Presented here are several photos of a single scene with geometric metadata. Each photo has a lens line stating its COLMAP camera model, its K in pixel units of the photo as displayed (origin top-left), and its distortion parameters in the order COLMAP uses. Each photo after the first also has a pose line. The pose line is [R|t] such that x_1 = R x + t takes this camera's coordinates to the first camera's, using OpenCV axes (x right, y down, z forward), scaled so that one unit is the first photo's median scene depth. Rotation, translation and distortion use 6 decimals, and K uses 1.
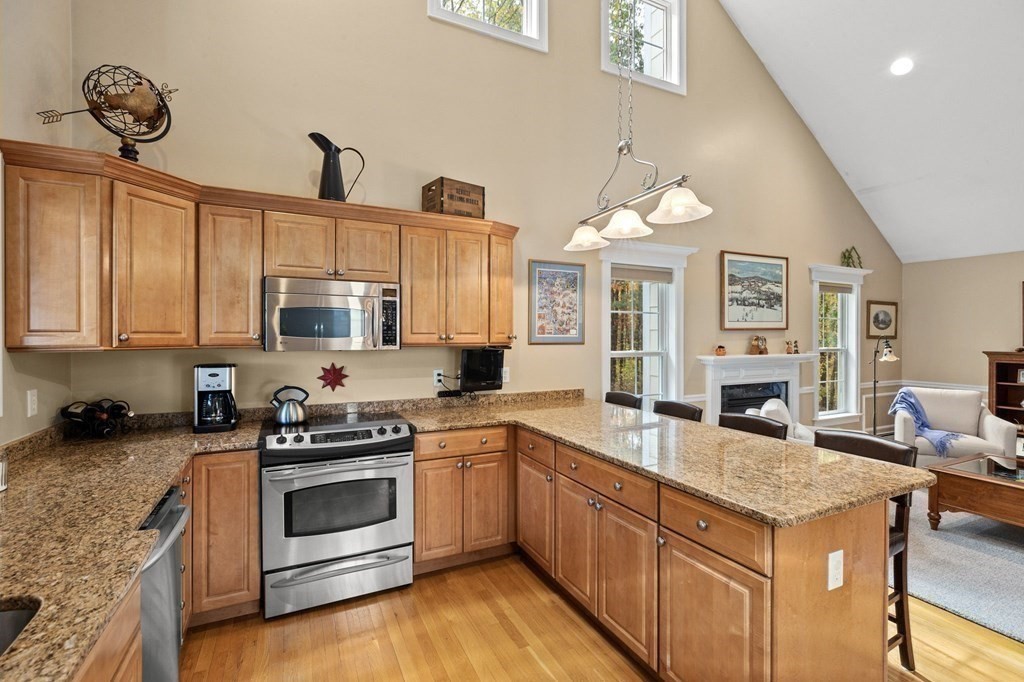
lens RADIAL K [[461.3, 0, 509.5], [0, 461.3, 338.8], [0, 0, 1]] dist [-0.009993, 0.005682]
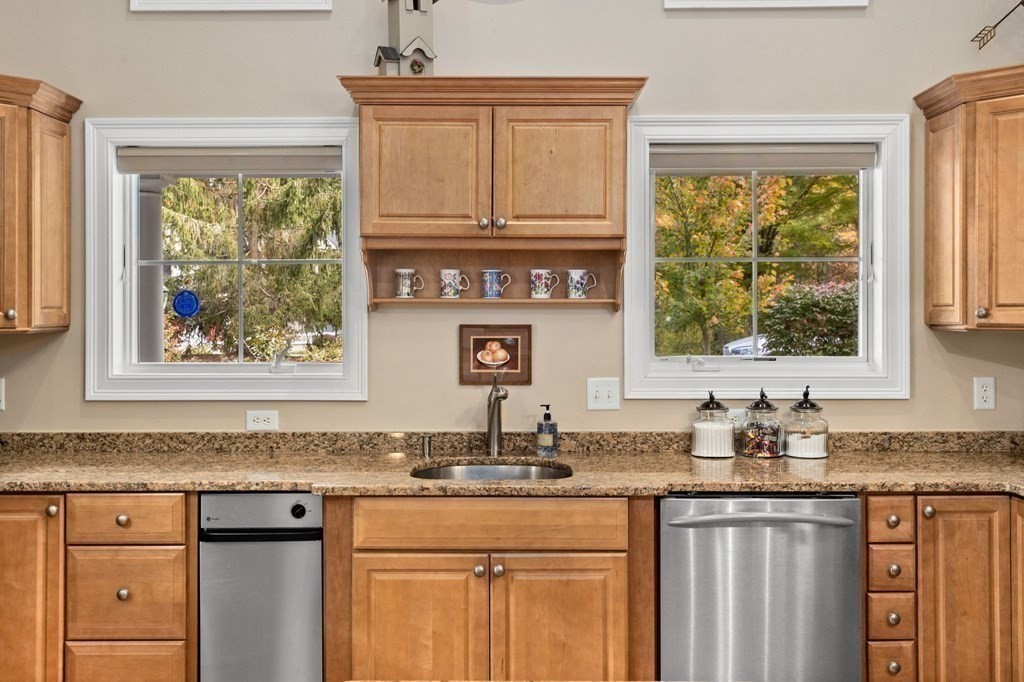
lens RADIAL K [[986.4, 0, 508.3], [0, 986.4, 315.5], [0, 0, 1]] dist [0.010358, 0.007629]
pose [[-0.450358, -0.000609, -0.892848, 0.617670], [-0.005027, 0.999986, 0.001854, 0.001230], [0.892834, 0.005323, -0.450354, 0.701542]]
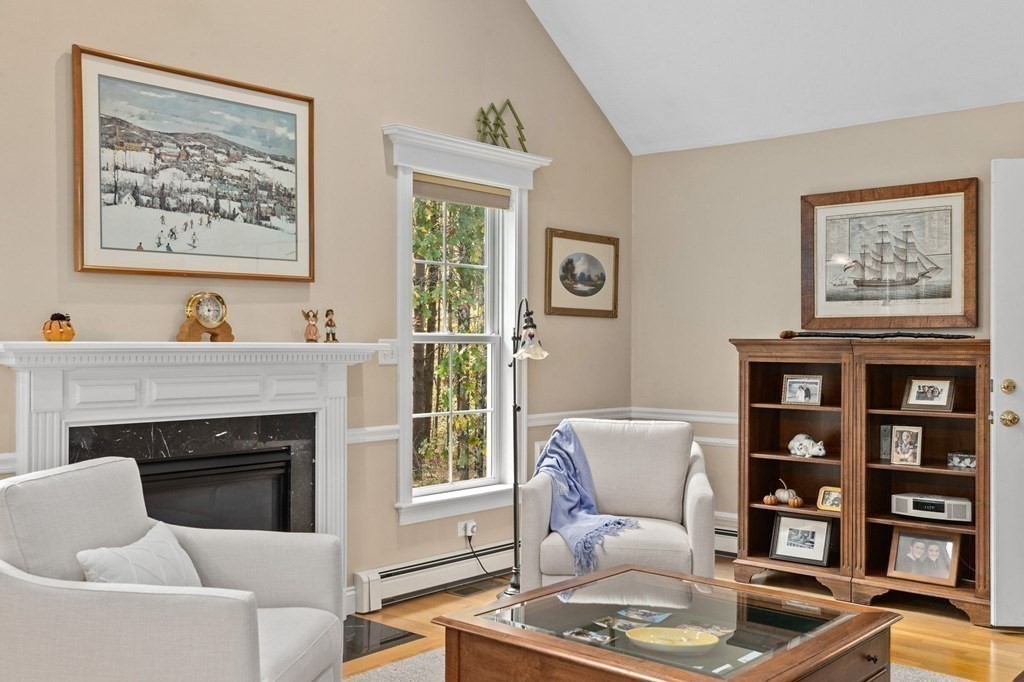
lens RADIAL K [[1004.3, 0, 507.5], [0, 1004.3, 352.1], [0, 0, 1]] dist [0.015676, 0.024444]
pose [[0.921432, -0.001925, 0.388535, 0.701167], [0.000771, 0.999995, 0.003126, 0.062228], [-0.388539, -0.002581, 0.921429, 0.234550]]
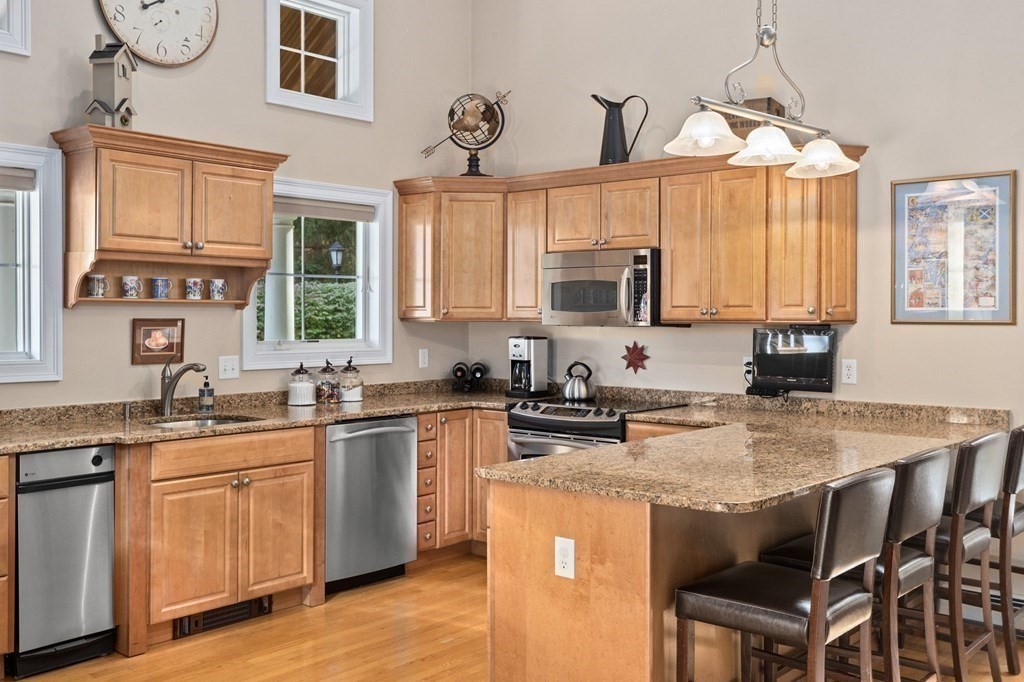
lens RADIAL K [[986.4, 0, 508.3], [0, 986.4, 315.5], [0, 0, 1]] dist [0.010358, 0.007629]
pose [[0.379994, 0.000384, -0.924989, 1.241685], [-0.006994, 0.999973, -0.002459, 0.009688], [0.924962, 0.007404, 0.379987, 0.065467]]
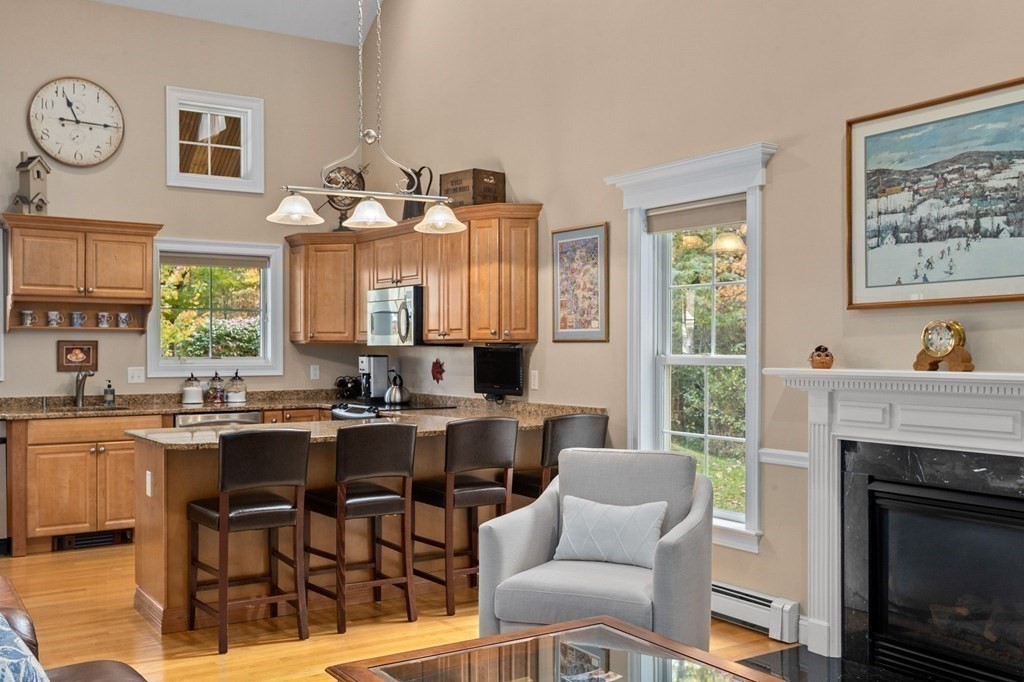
lens RADIAL K [[1004.3, 0, 507.5], [0, 1004.3, 352.1], [0, 0, 1]] dist [0.015676, 0.024444]
pose [[0.114522, 0.003579, -0.993414, 2.022322], [-0.005717, 0.999979, 0.002943, 0.029193], [0.993404, 0.005342, 0.114540, 0.880101]]
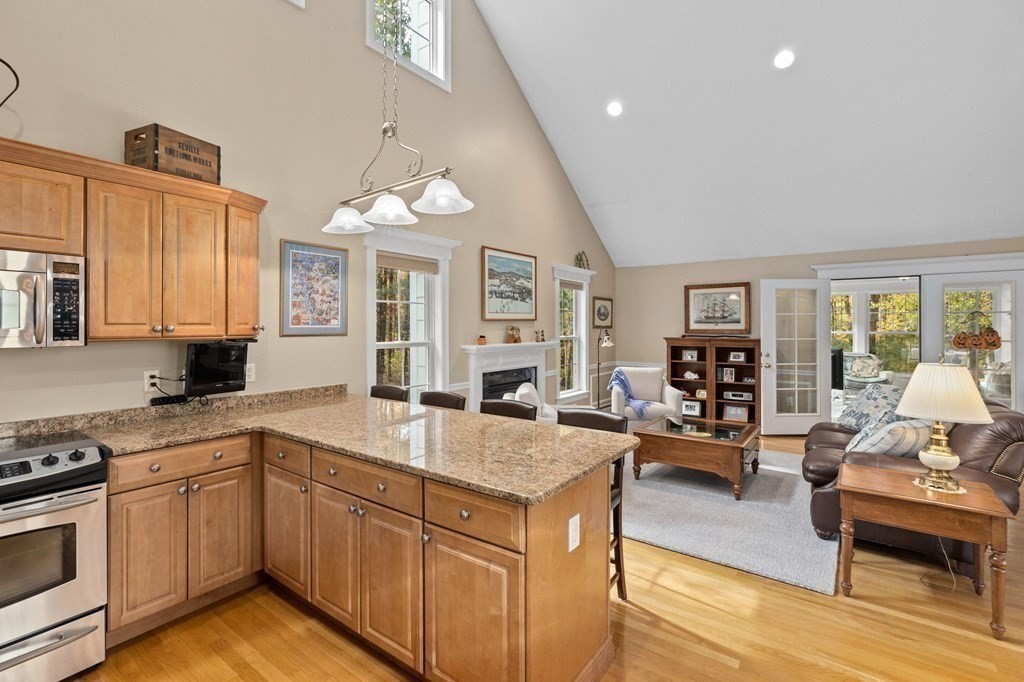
lens RADIAL K [[470.8, 0, 507.6], [0, 470.8, 325.3], [0, 0, 1]] dist [-0.002380, 0.000426]
pose [[0.885611, -0.001180, 0.464425, 0.010754], [0.004830, 0.999966, -0.006669, -0.001200], [-0.464402, 0.008149, 0.885587, 0.018510]]
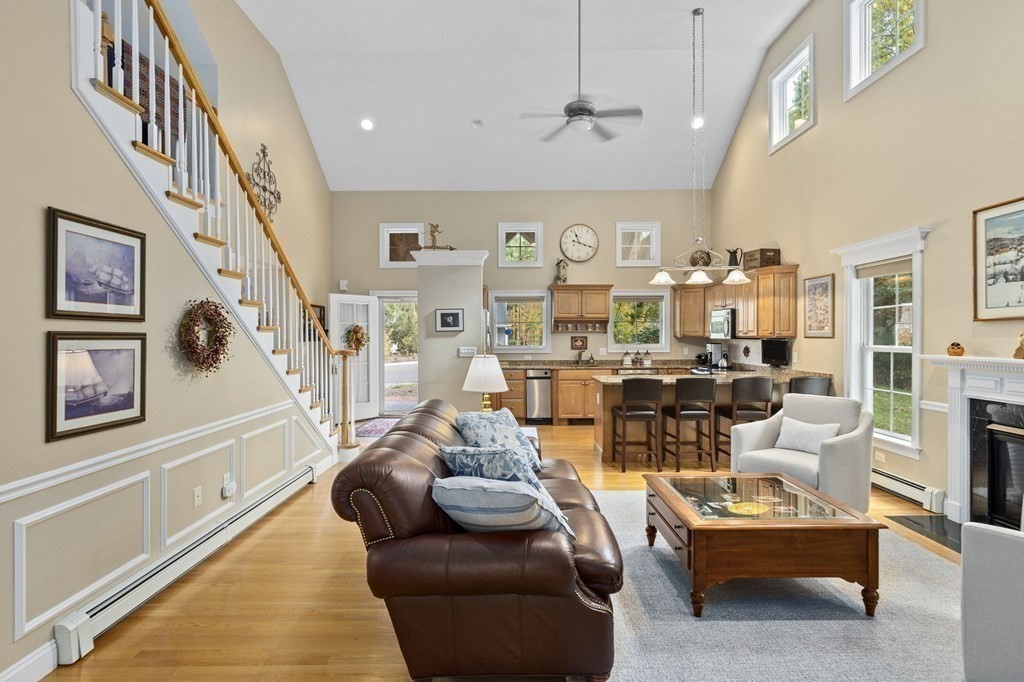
lens RADIAL K [[515.4, 0, 512.0], [0, 515.4, 341.0], [0, 0, 1]] dist [-0.000670, 0.002101]
pose [[-0.441255, 0.010365, -0.897322, 2.260493], [-0.002291, 0.999917, 0.012677, 0.004611], [0.897379, 0.007650, -0.441195, 1.067004]]
